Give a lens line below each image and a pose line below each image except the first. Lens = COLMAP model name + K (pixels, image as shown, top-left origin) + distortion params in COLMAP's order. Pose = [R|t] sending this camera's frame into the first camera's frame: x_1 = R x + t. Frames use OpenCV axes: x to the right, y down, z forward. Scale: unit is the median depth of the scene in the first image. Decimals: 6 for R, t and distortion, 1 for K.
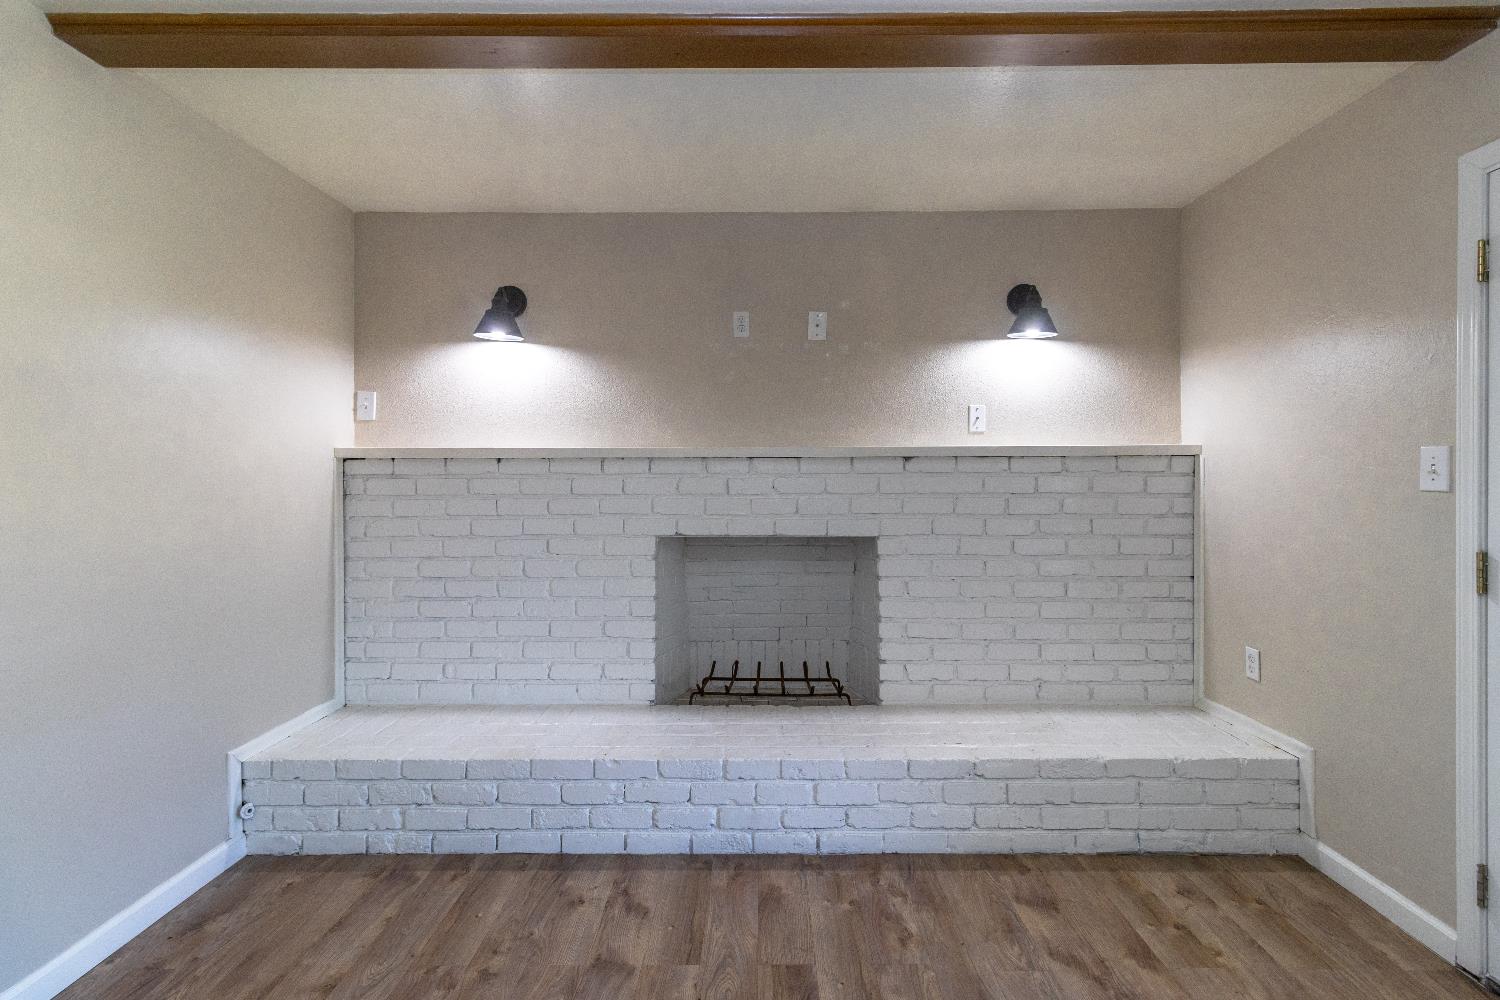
lens RADIAL K [[706.7, 0, 749.4], [0, 706.7, 479.2], [0, 0, 1]] dist [0.000579, -0.000052]
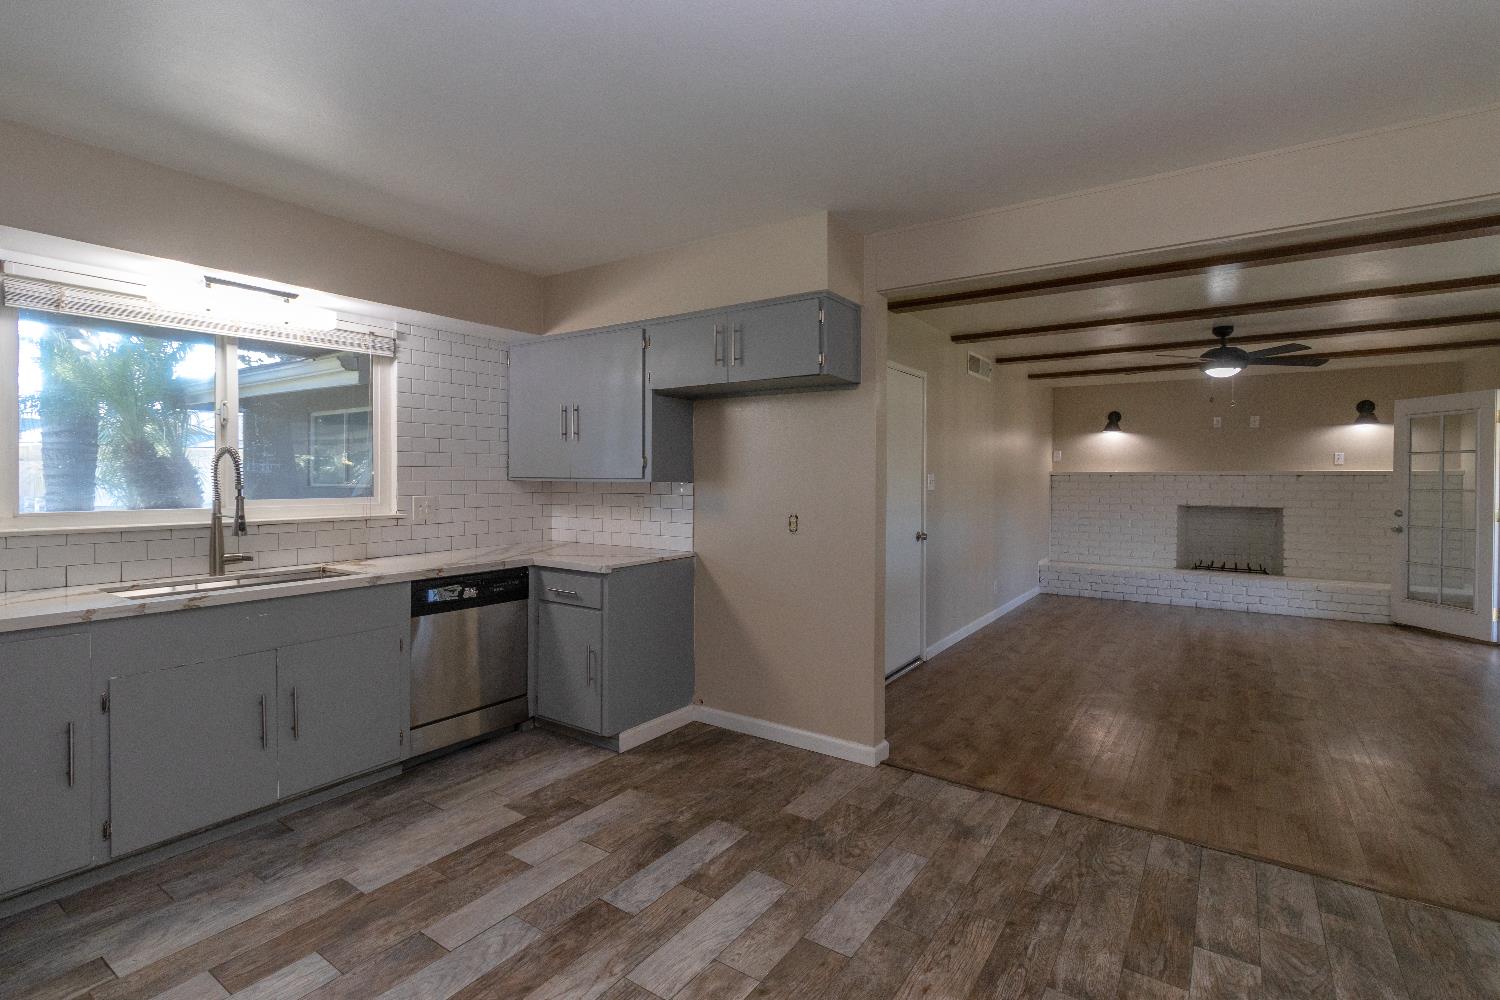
lens RADIAL K [[706.7, 0, 749.4], [0, 706.7, 479.2], [0, 0, 1]] dist [0.000579, -0.000052]
pose [[0.831387, 0.008225, -0.555633, 0.003535], [-0.007206, 0.999966, 0.004019, -0.014128], [0.555647, 0.000662, 0.831418, -2.062113]]
